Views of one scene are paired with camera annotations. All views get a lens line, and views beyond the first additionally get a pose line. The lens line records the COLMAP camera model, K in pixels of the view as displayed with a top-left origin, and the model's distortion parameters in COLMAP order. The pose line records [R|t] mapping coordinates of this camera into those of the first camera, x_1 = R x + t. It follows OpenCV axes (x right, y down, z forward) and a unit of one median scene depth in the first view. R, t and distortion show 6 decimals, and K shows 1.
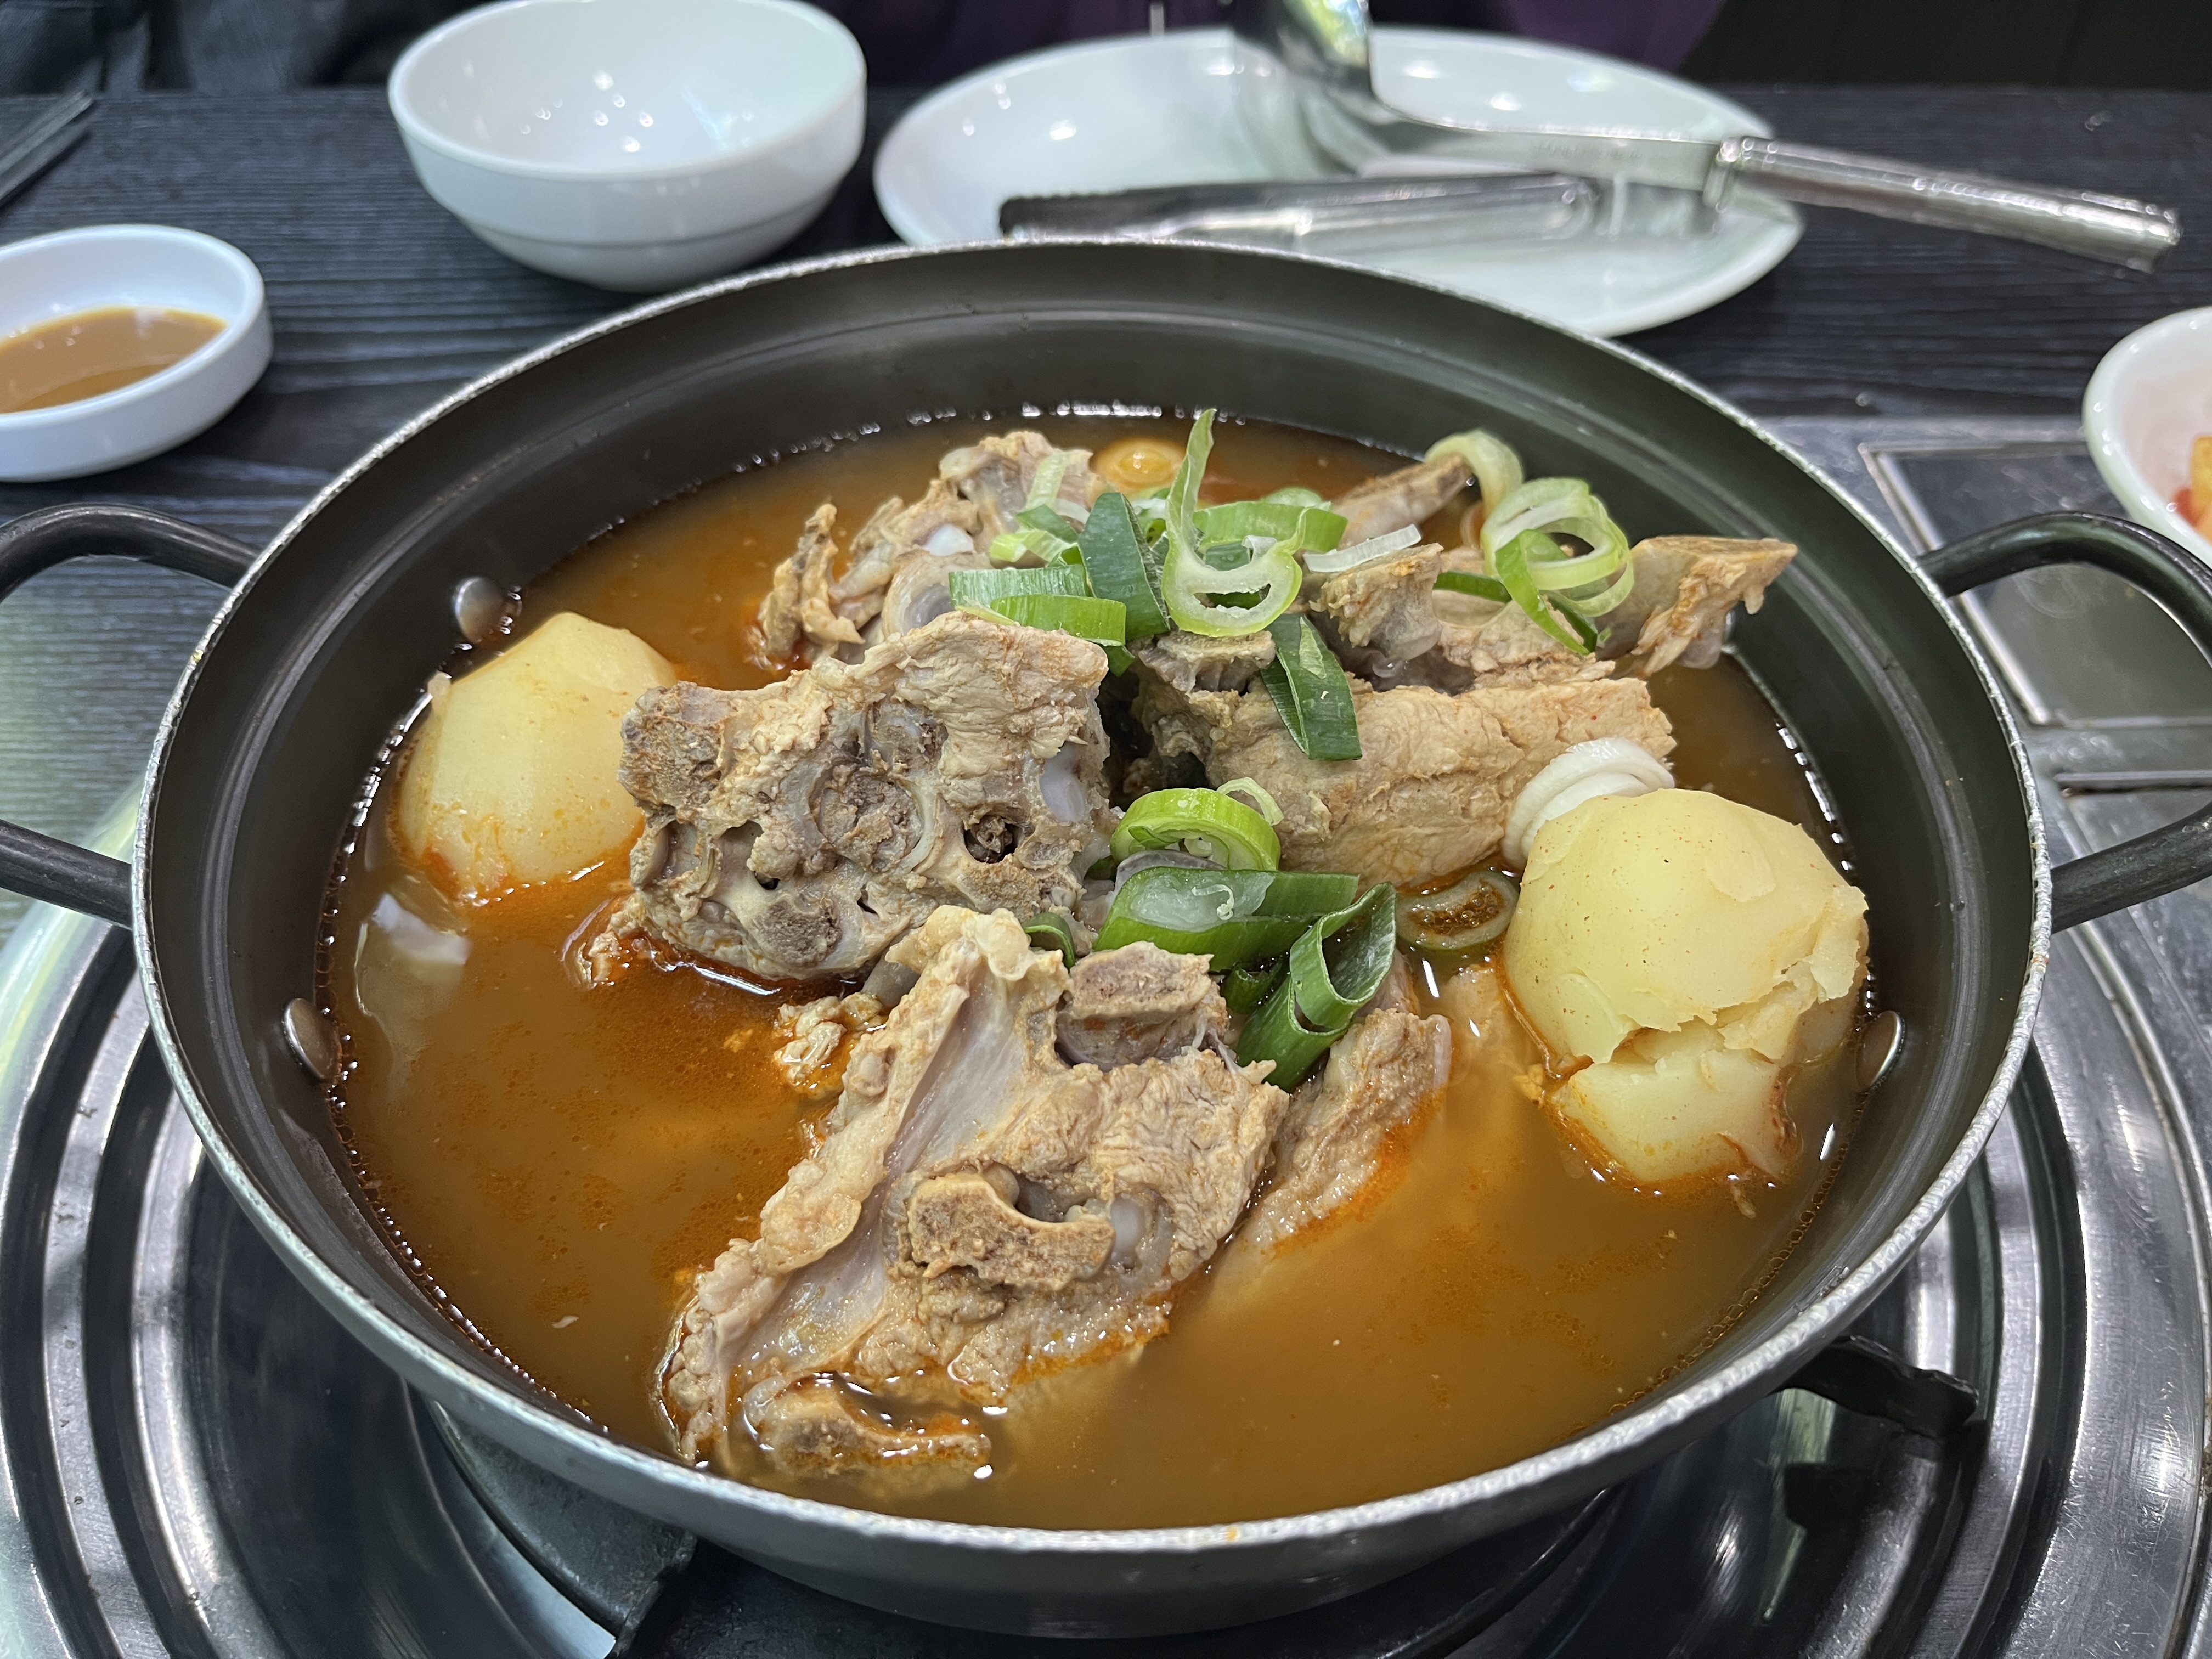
lens RADIAL K [[1707.9, 0, 1106.0], [0, 1707.9, 829.5], [0, 0, 1]] dist [-0.041164, 0.002655]
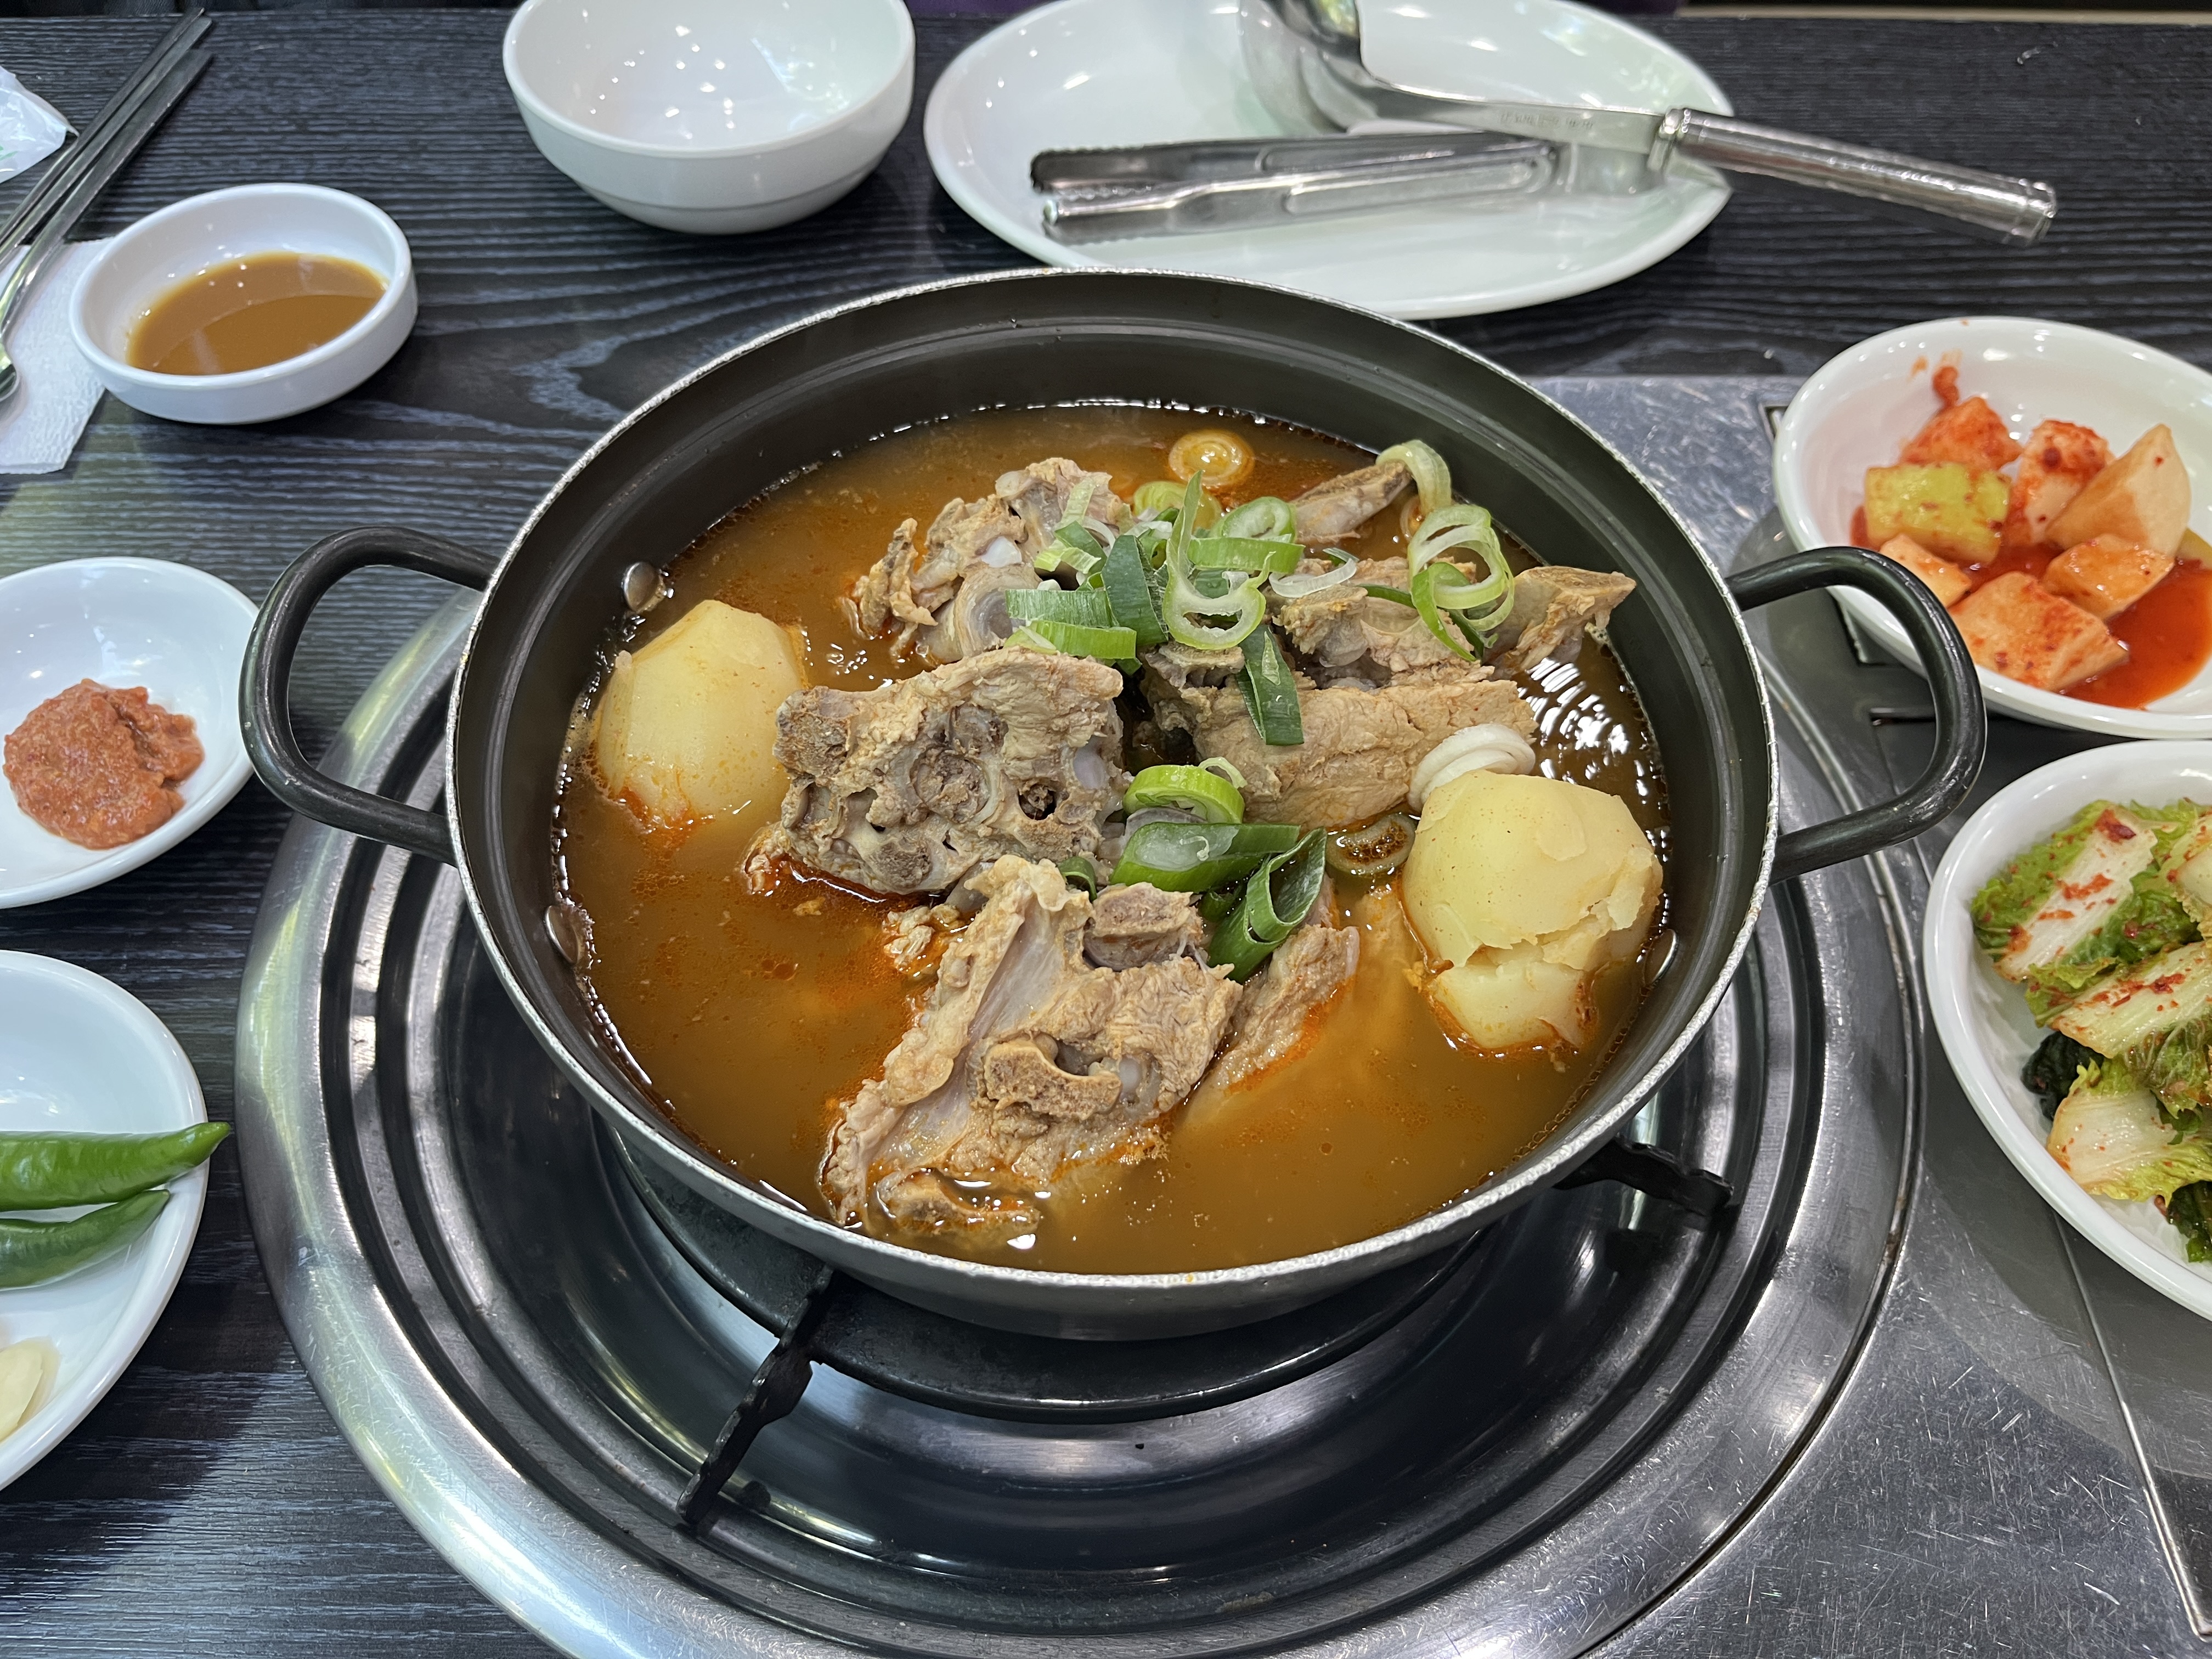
lens RADIAL K [[1707.9, 0, 1106.0], [0, 1707.9, 829.5], [0, 0, 1]] dist [-0.041164, 0.002655]
pose [[0.999901, 0.013489, -0.004118, -0.005075], [-0.012729, 0.988857, 0.148325, -0.182005], [0.006073, -0.148258, 0.988930, -0.401980]]
